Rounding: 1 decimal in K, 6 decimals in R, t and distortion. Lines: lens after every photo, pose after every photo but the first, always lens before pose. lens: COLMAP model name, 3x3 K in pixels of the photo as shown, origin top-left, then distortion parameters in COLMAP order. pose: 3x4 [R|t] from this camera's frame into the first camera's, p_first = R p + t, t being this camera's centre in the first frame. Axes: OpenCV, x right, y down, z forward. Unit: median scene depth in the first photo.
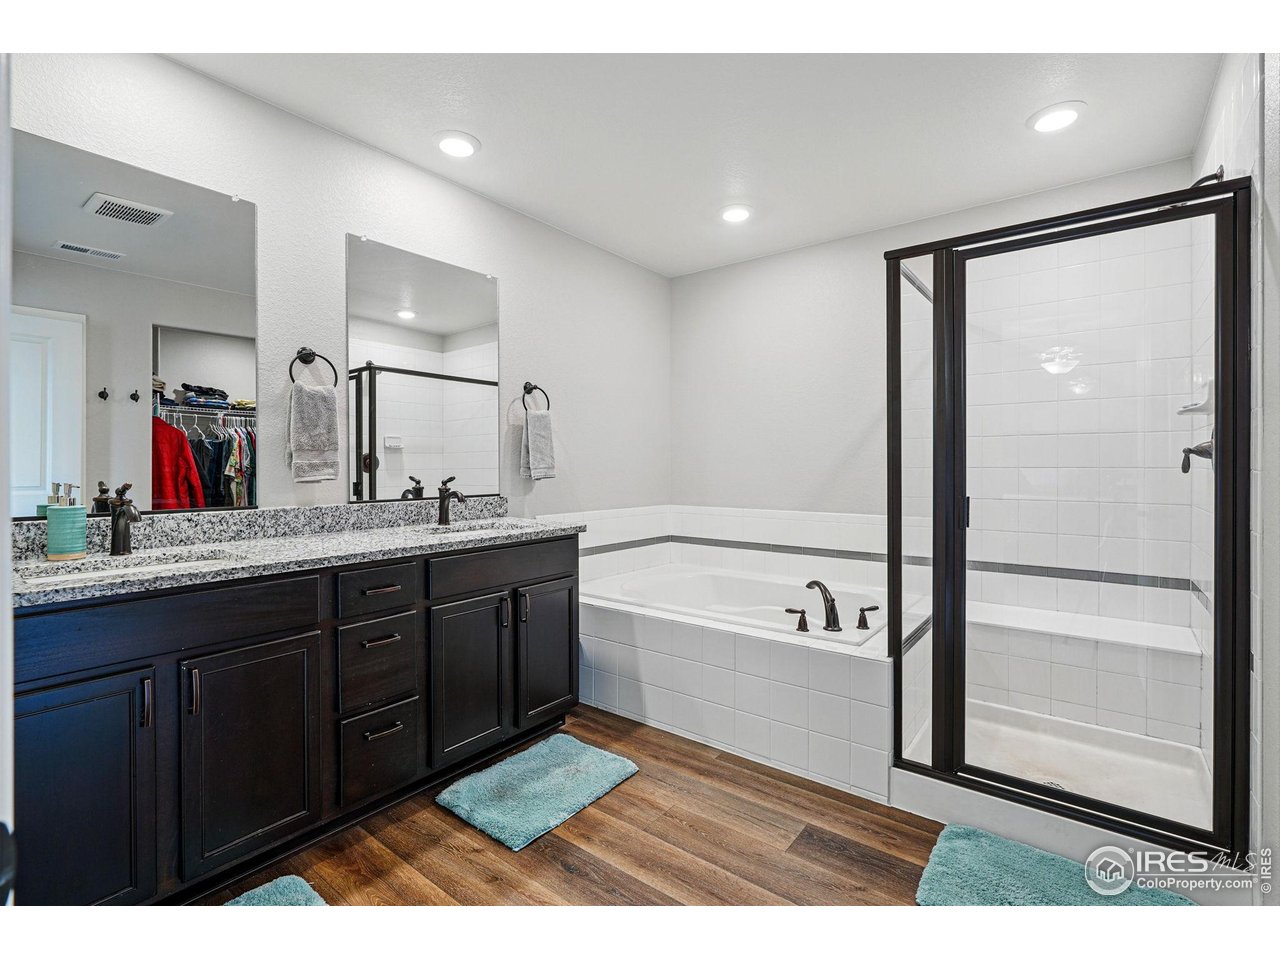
lens RADIAL K [[589.7, 0, 638.5], [0, 589.7, 472.7], [0, 0, 1]] dist [-0.007554, 0.001841]
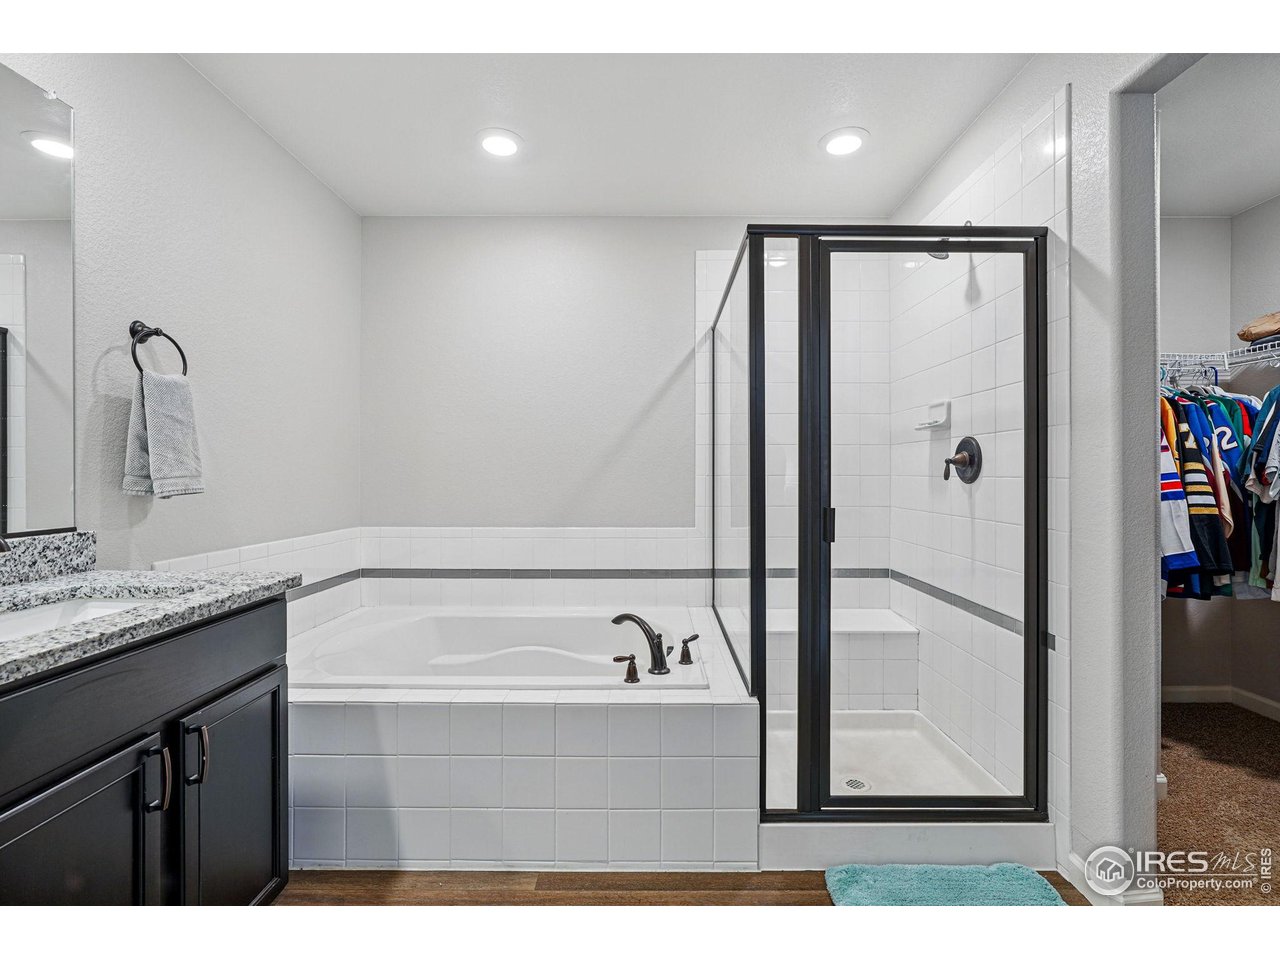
lens RADIAL K [[589.7, 0, 647.8], [0, 589.7, 476.0], [0, 0, 1]] dist [-0.007554, 0.001841]
pose [[0.789264, -0.000940, 0.614054, -0.190994], [0.005768, 0.999966, -0.005883, -0.003666], [-0.614028, 0.008185, 0.789242, 0.354746]]
